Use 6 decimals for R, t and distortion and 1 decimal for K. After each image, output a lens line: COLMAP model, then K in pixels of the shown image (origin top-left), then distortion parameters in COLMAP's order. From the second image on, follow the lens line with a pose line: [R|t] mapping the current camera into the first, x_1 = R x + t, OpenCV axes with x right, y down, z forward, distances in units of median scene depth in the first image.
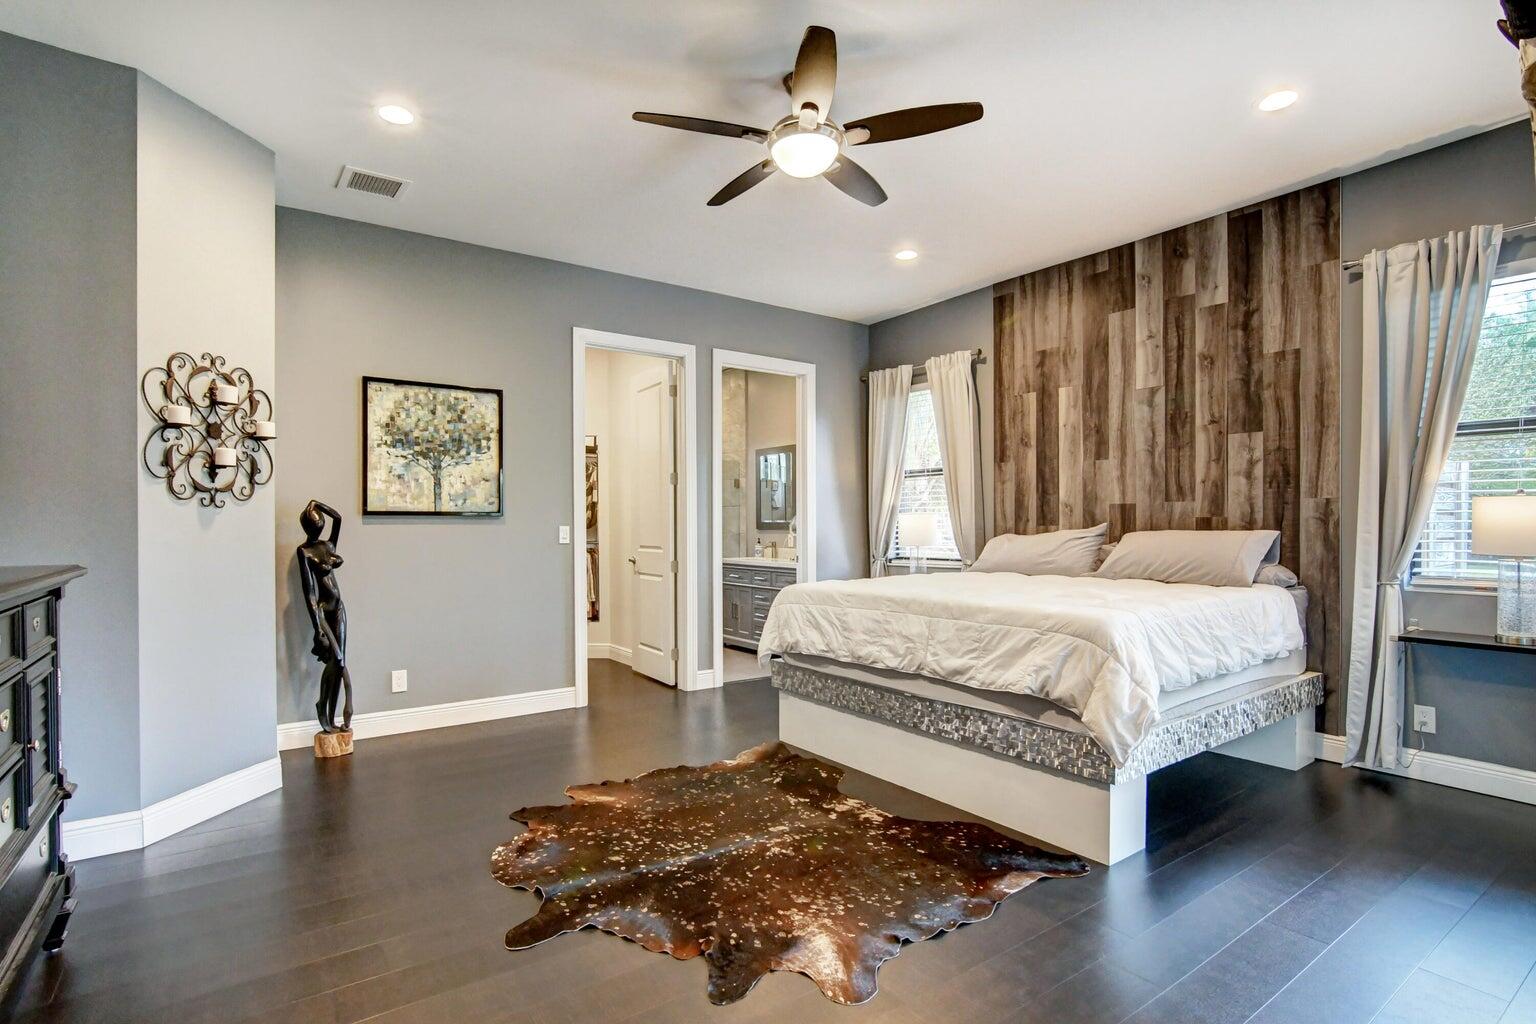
lens RADIAL K [[744.9, 0, 767.9], [0, 744.9, 520.6], [0, 0, 1]] dist [-0.022053, -0.000019]
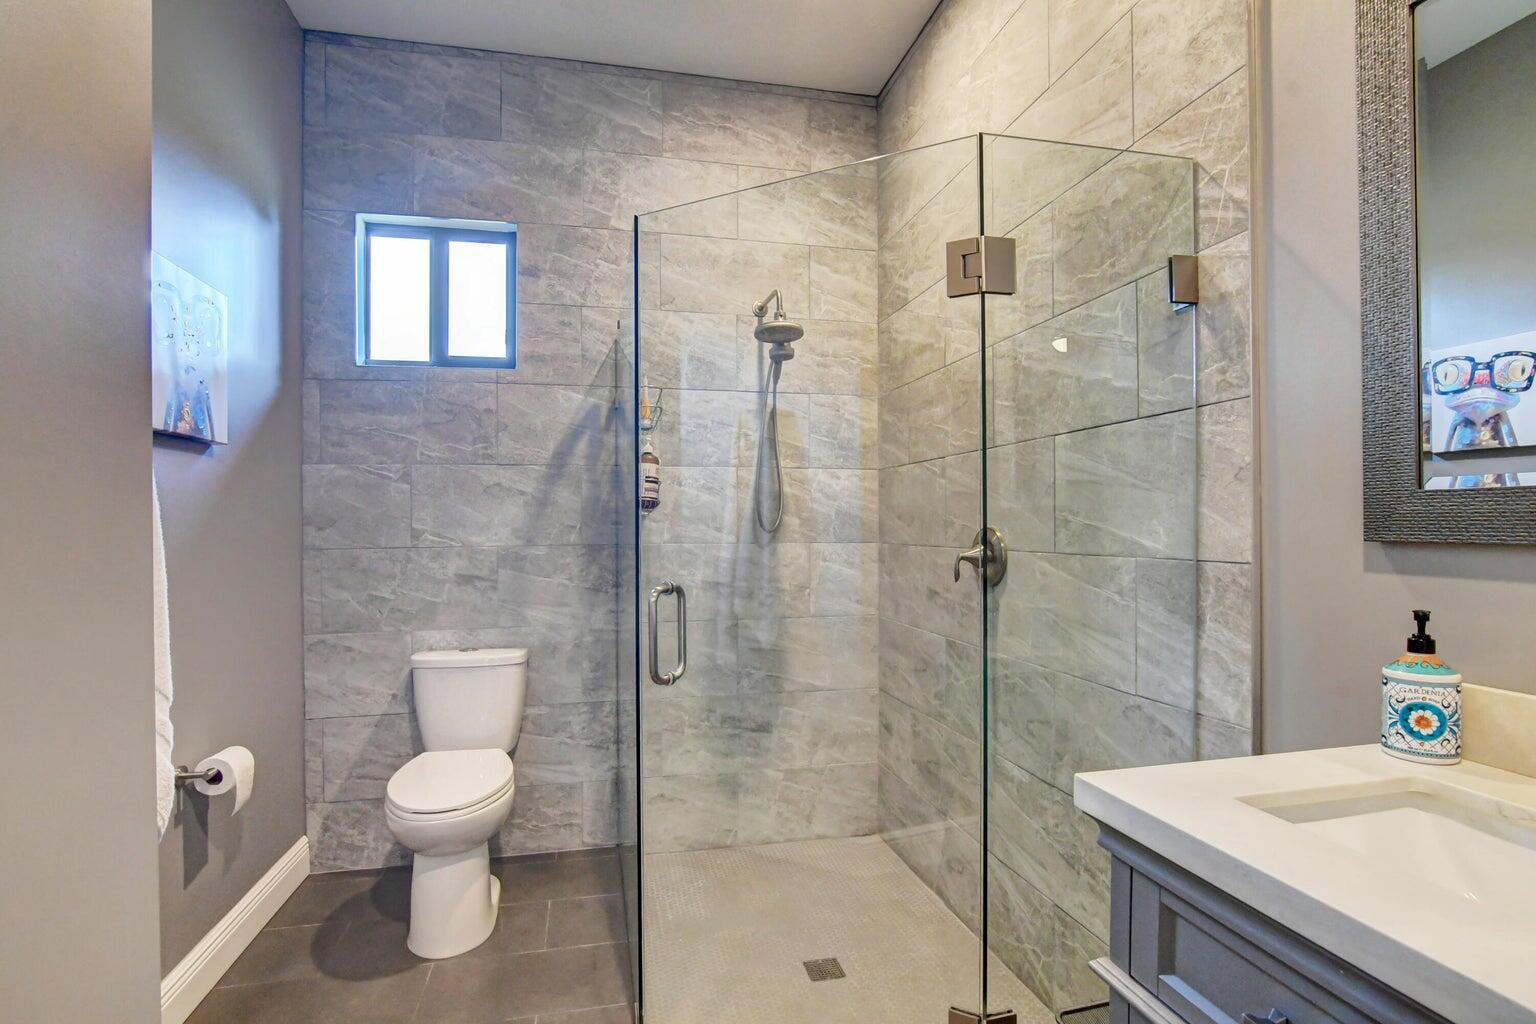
lens RADIAL K [[744.9, 0, 767.4], [0, 744.9, 514.2], [0, 0, 1]] dist [-0.022053, -0.000019]
pose [[0.923655, 0.001477, -0.383222, -0.066395], [-0.001543, 0.999999, 0.000135, 0.005977], [0.383222, 0.000467, 0.923656, 0.802857]]
